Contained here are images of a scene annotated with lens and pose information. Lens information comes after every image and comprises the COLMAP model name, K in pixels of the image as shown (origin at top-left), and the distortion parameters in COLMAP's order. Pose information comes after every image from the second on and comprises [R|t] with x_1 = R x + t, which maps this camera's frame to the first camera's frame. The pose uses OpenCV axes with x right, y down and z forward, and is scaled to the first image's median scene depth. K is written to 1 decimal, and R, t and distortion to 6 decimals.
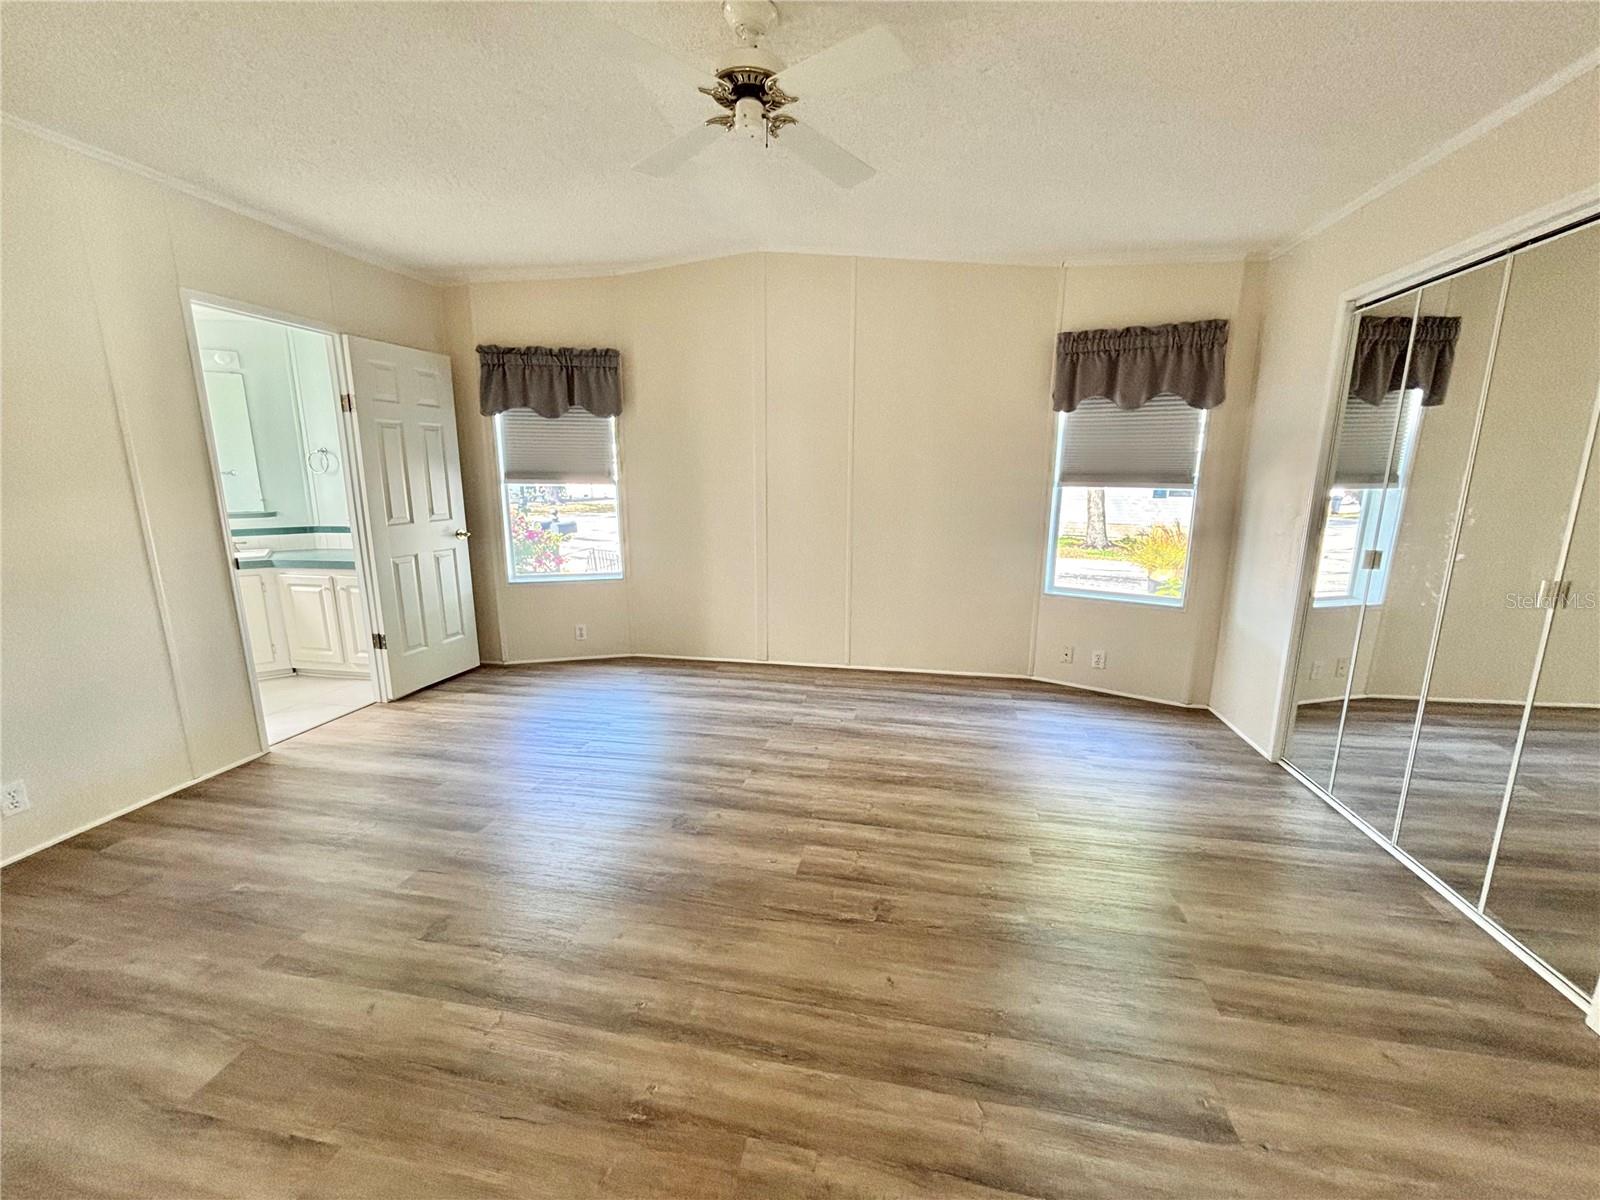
lens RADIAL K [[648.6, 0, 800.1], [0, 648.6, 604.3], [0, 0, 1]] dist [0.004228, 0.000278]
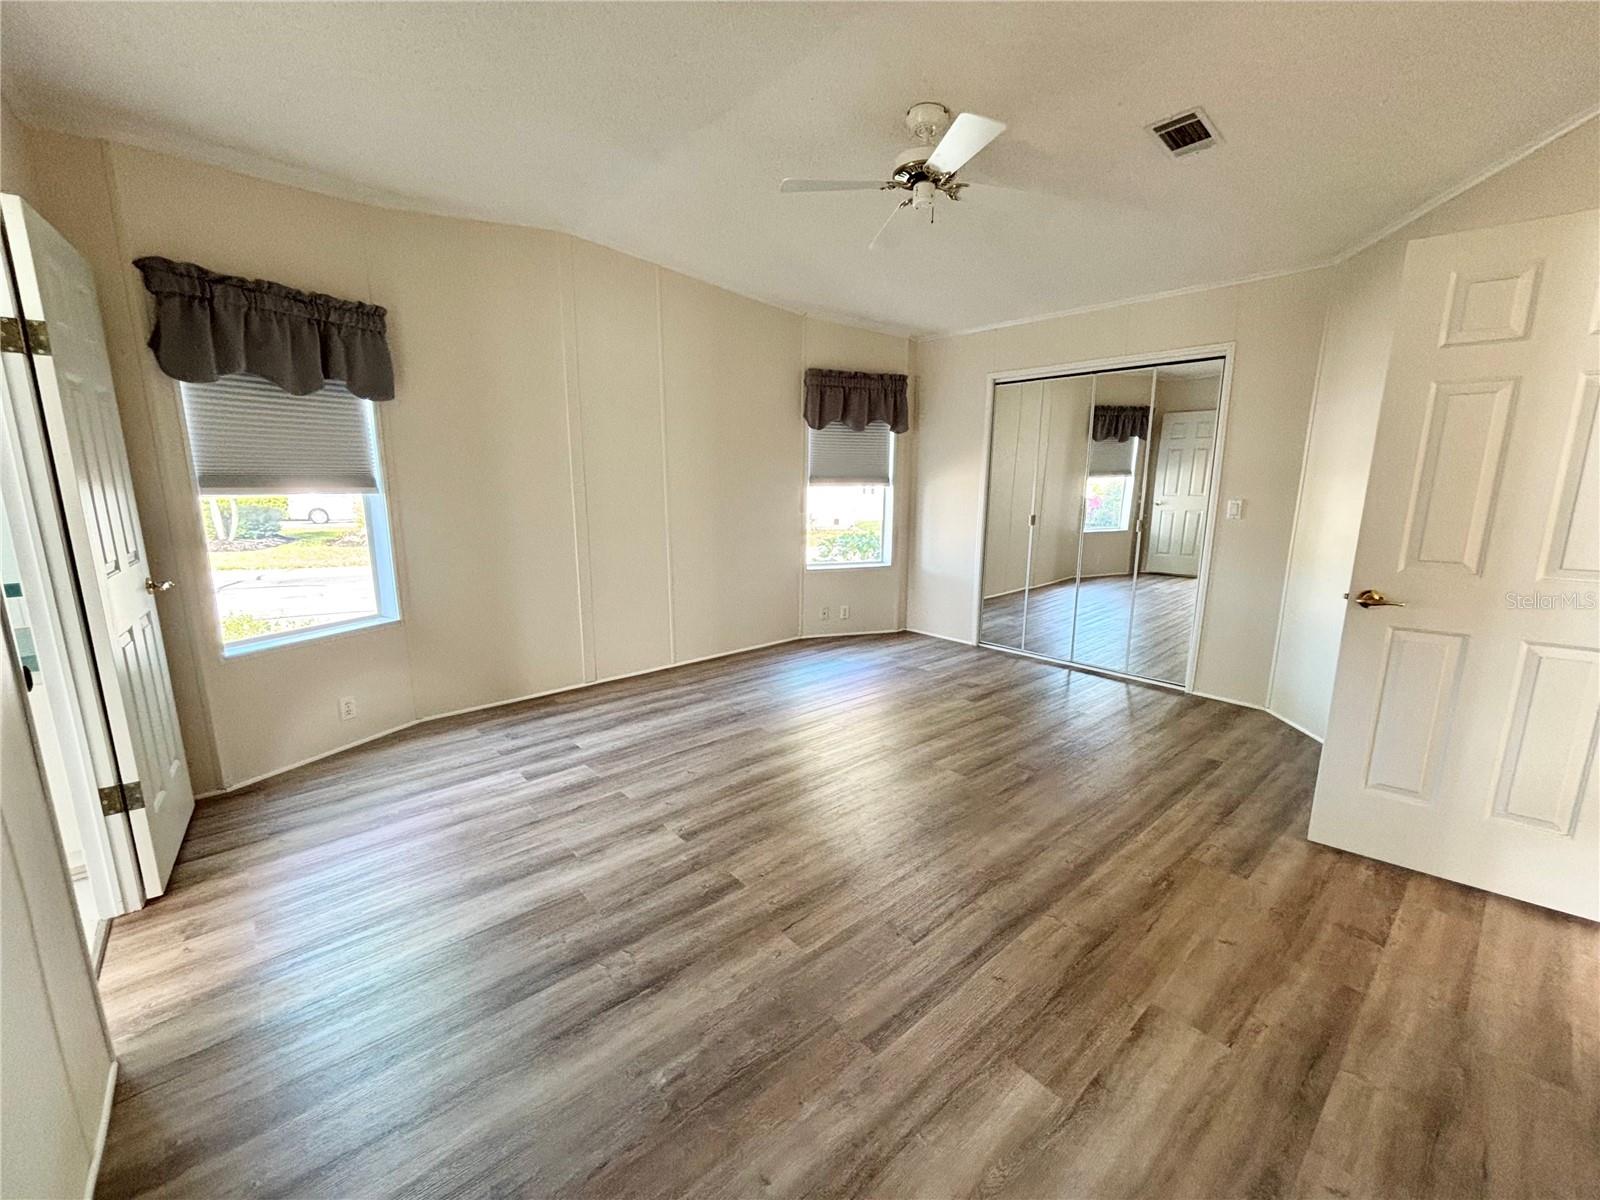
lens RADIAL K [[648.6, 0, 801.0], [0, 648.6, 599.0], [0, 0, 1]] dist [0.004228, 0.000278]
pose [[0.614277, -0.149979, 0.774706, -0.640152], [0.160156, 0.985034, 0.063707, -0.043431], [-0.772666, 0.084940, 0.629104, 0.214523]]
